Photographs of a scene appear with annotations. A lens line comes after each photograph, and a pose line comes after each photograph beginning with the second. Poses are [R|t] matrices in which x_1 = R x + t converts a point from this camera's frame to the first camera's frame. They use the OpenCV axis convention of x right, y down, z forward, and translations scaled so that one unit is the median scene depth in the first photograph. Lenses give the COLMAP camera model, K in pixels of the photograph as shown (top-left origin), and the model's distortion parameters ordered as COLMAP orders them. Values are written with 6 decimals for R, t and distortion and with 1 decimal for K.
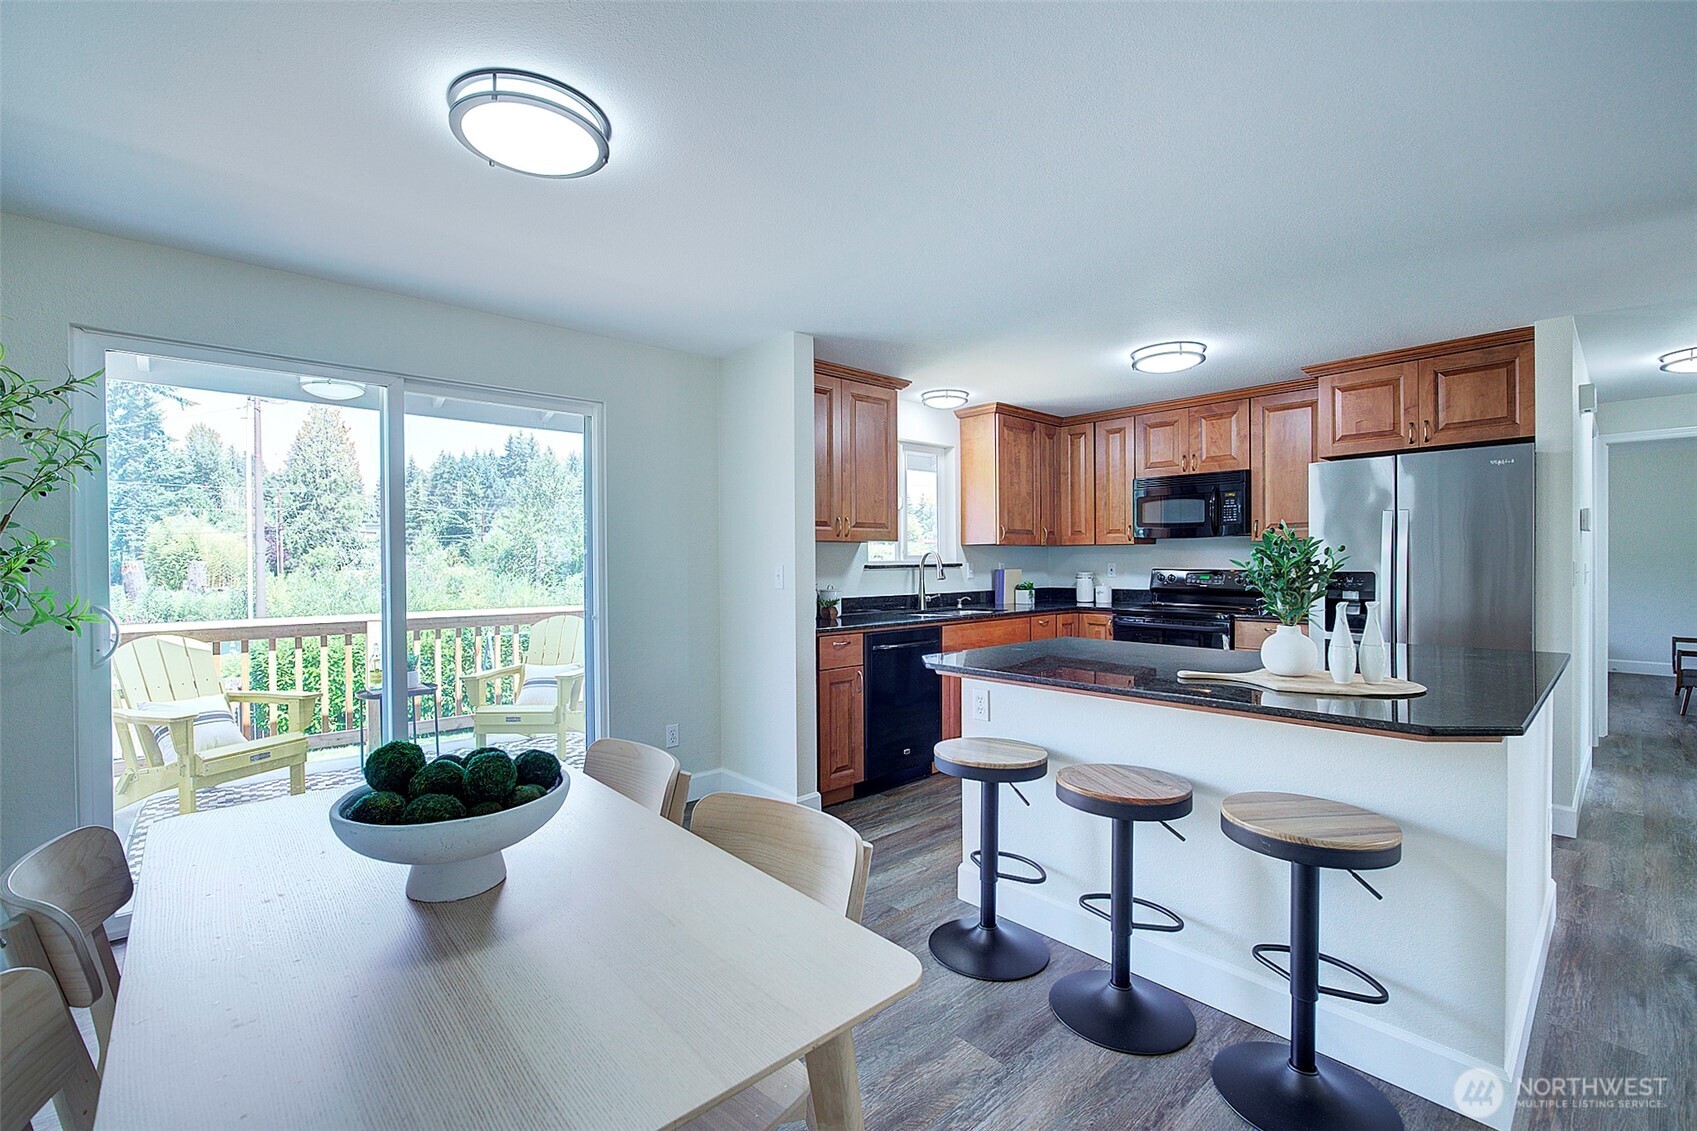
lens RADIAL K [[738.2, 0, 864.8], [0, 738.2, 567.4], [0, 0, 1]] dist [-0.015493, 0.002312]
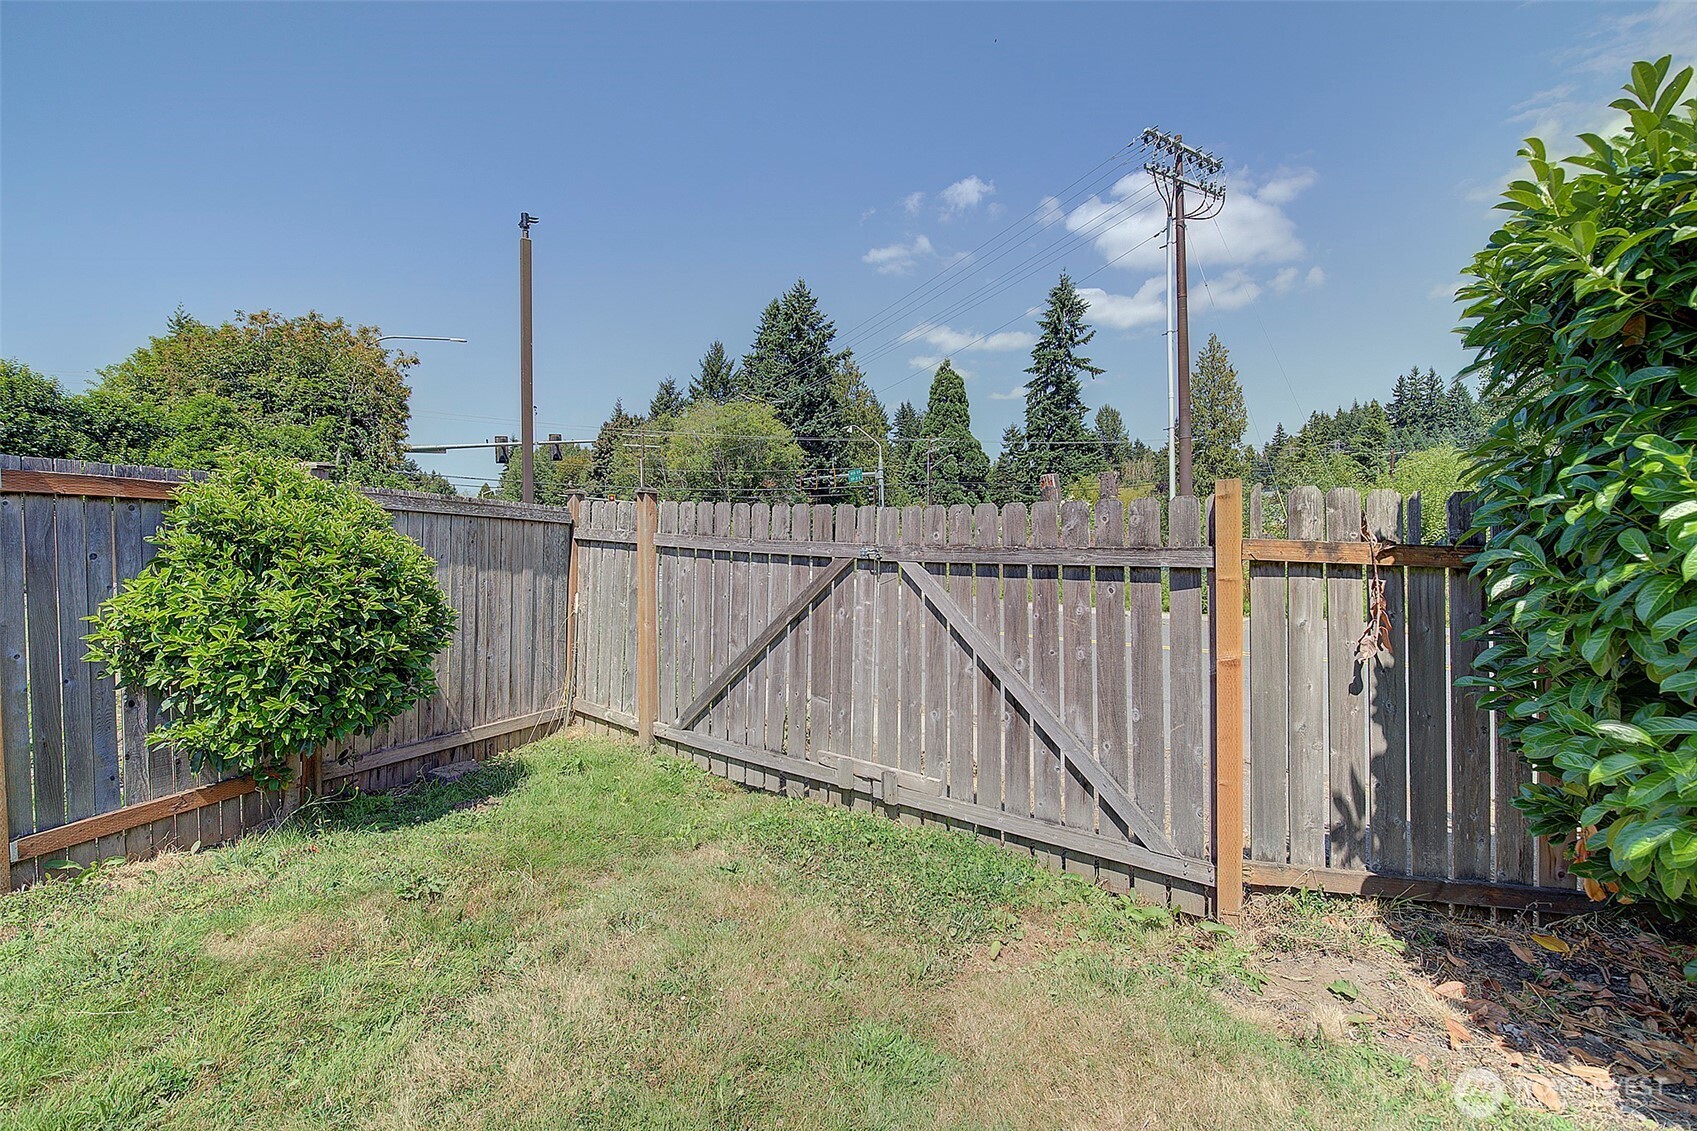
lens RADIAL K [[738.2, 0, 842.7], [0, 738.2, 565.3], [0, 0, 1]] dist [-0.015493, 0.002312]
pose [[0.471254, 0.016534, -0.881843, -0.129512], [0.007767, 0.999708, 0.022894, 0.027382], [0.881964, -0.017638, 0.470988, 0.137722]]
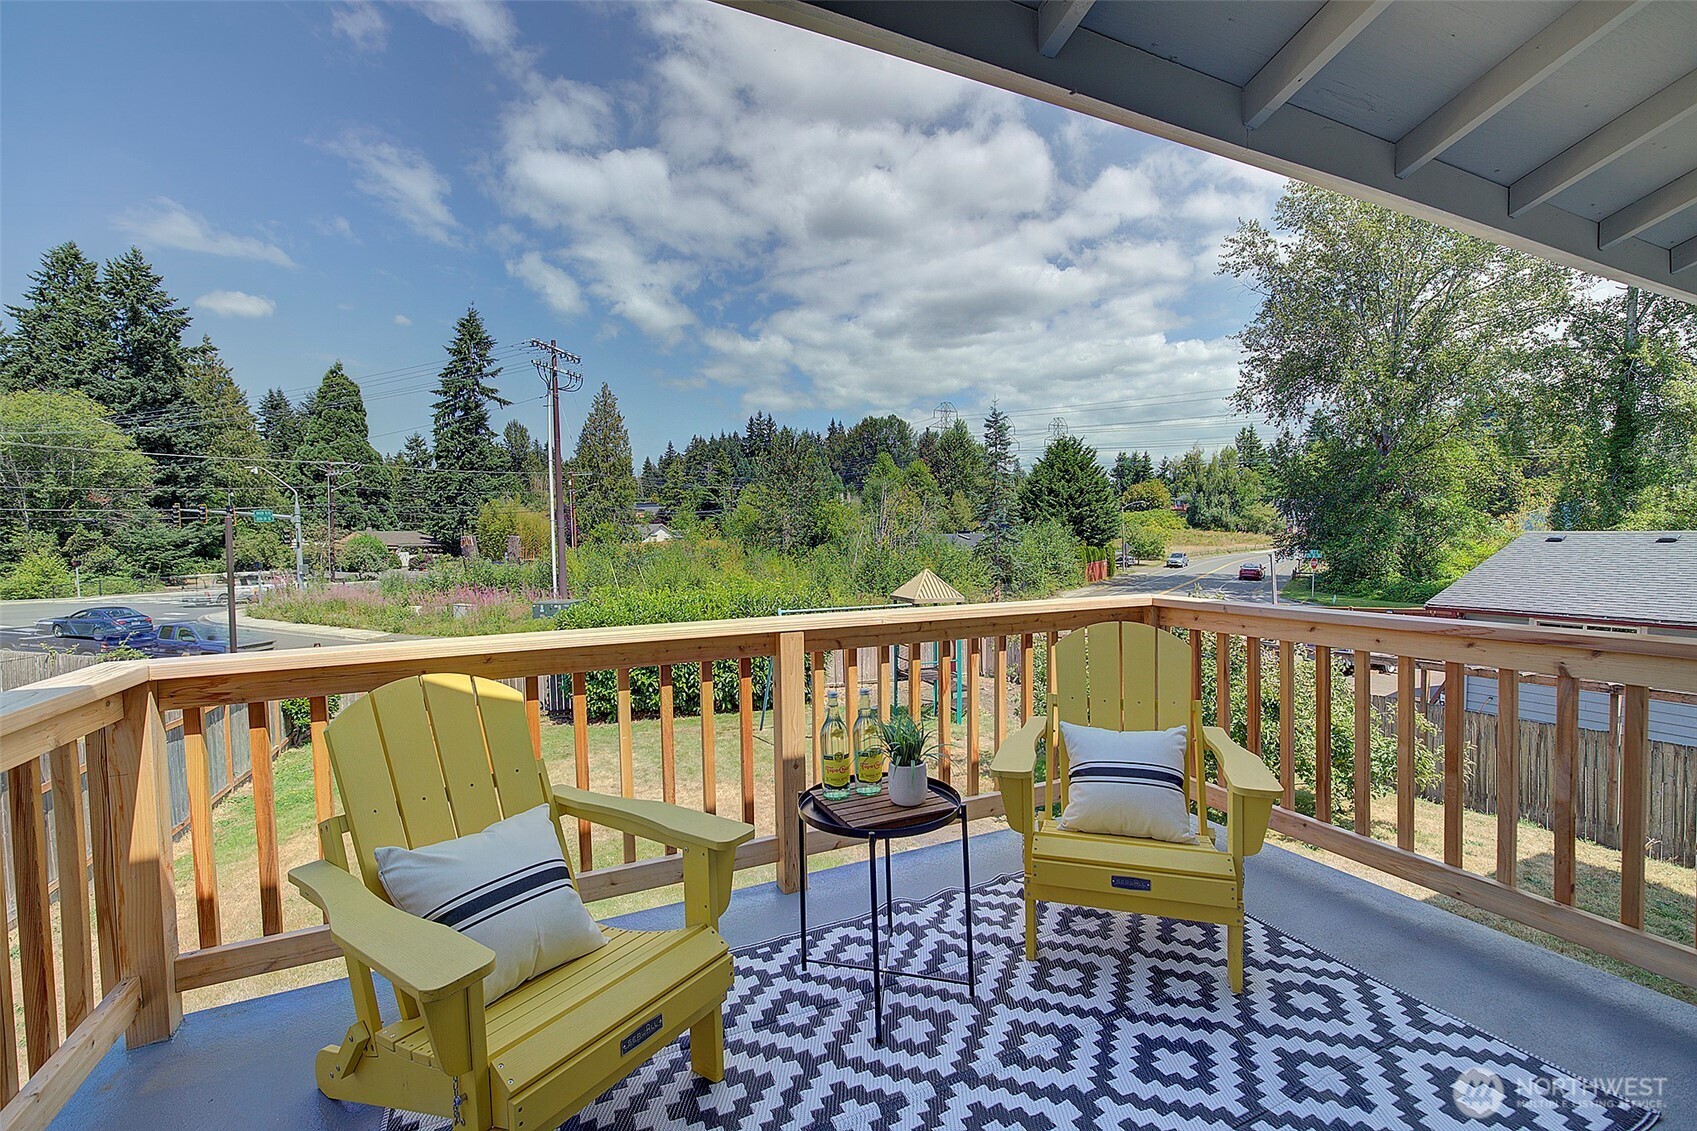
lens RADIAL K [[738.2, 0, 856.8], [0, 738.2, 558.4], [0, 0, 1]] dist [-0.015493, 0.002312]
pose [[0.953523, 0.000214, -0.301321, -0.022781], [0.008114, 0.999619, 0.026387, 0.000356], [0.301212, -0.027605, 0.953158, 0.025647]]
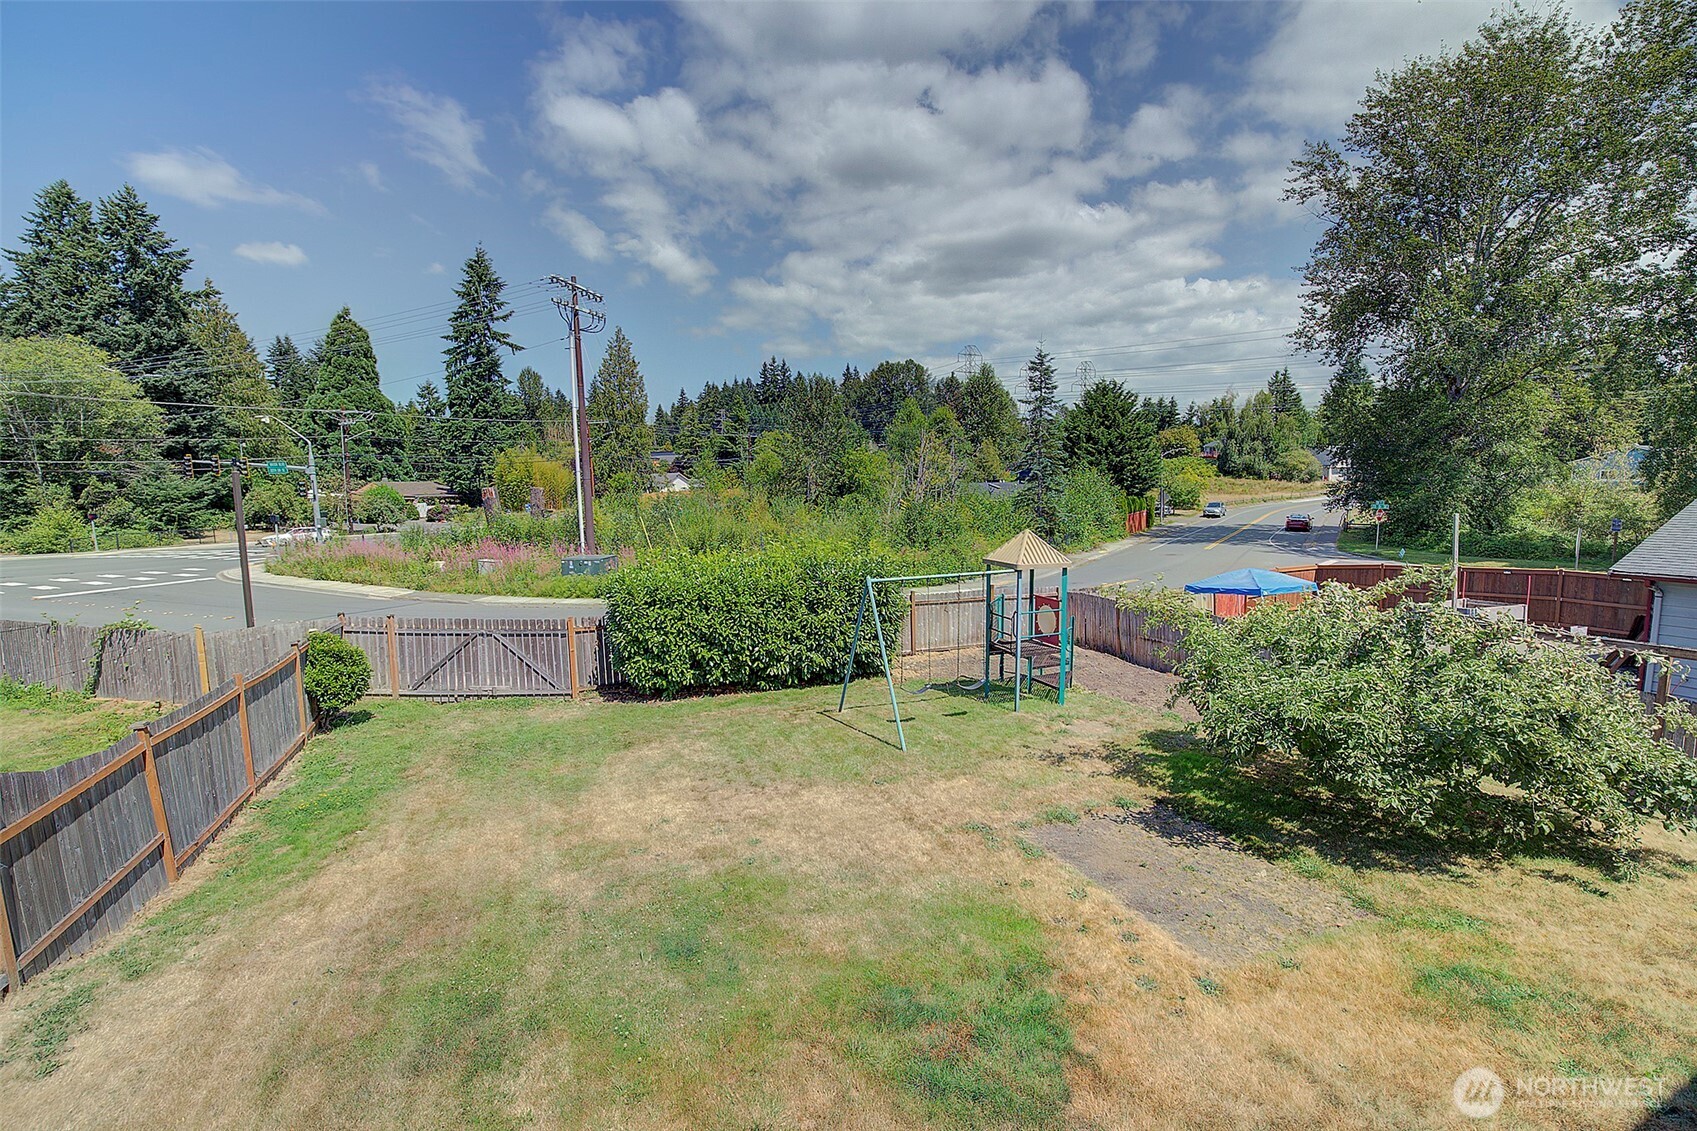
lens RADIAL K [[738.2, 0, 857.1], [0, 738.2, 561.9], [0, 0, 1]] dist [-0.015493, 0.002312]
pose [[0.948478, 0.022126, -0.316069, -0.043168], [0.010411, 0.994843, 0.100887, -0.001366], [0.316672, -0.098979, 0.943357, 0.040305]]
